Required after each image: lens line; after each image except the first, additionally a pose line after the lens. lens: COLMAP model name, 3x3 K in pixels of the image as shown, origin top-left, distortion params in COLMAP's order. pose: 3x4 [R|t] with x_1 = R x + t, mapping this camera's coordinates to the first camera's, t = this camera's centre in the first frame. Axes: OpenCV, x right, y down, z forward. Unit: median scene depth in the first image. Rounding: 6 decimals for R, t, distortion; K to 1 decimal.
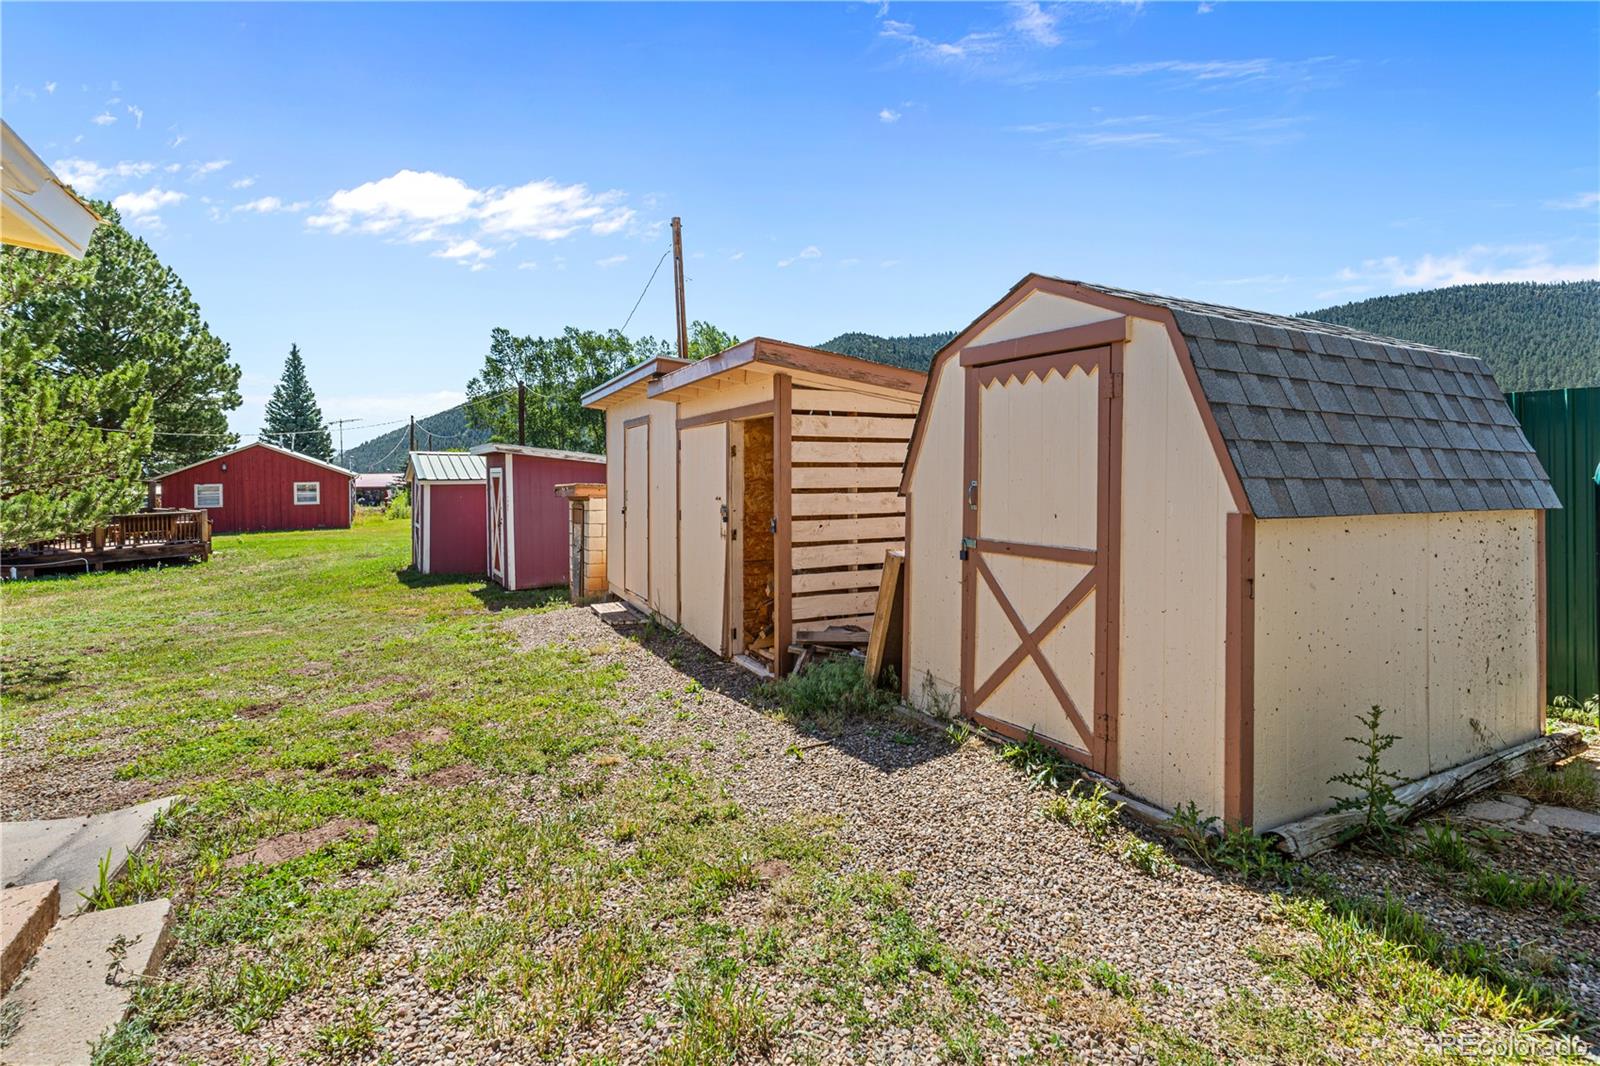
lens RADIAL K [[770.2, 0, 798.2], [0, 770.2, 473.8], [0, 0, 1]] dist [0.000780, 0.000366]
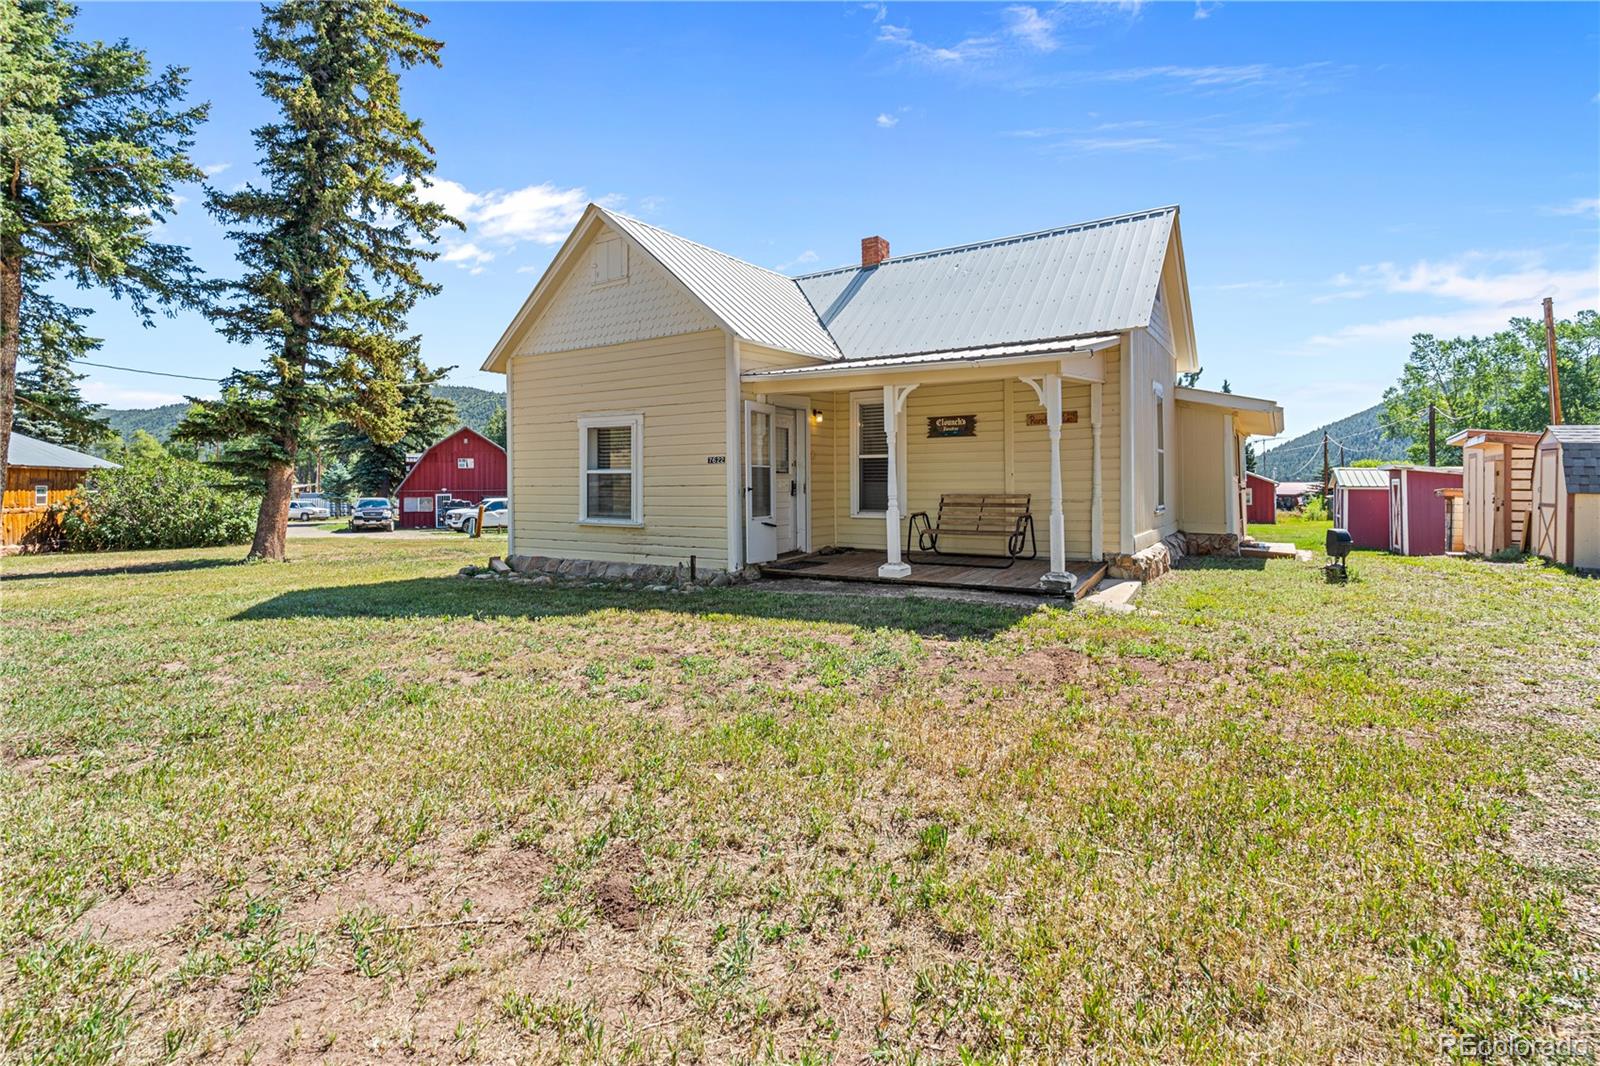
lens RADIAL K [[770.2, 0, 798.2], [0, 770.2, 473.8], [0, 0, 1]] dist [0.000780, 0.000366]
pose [[0.490675, -0.003380, -0.871336, 0.111318], [-0.006425, 0.999951, -0.007497, 0.000407], [0.871319, 0.009277, 0.490630, -0.243803]]
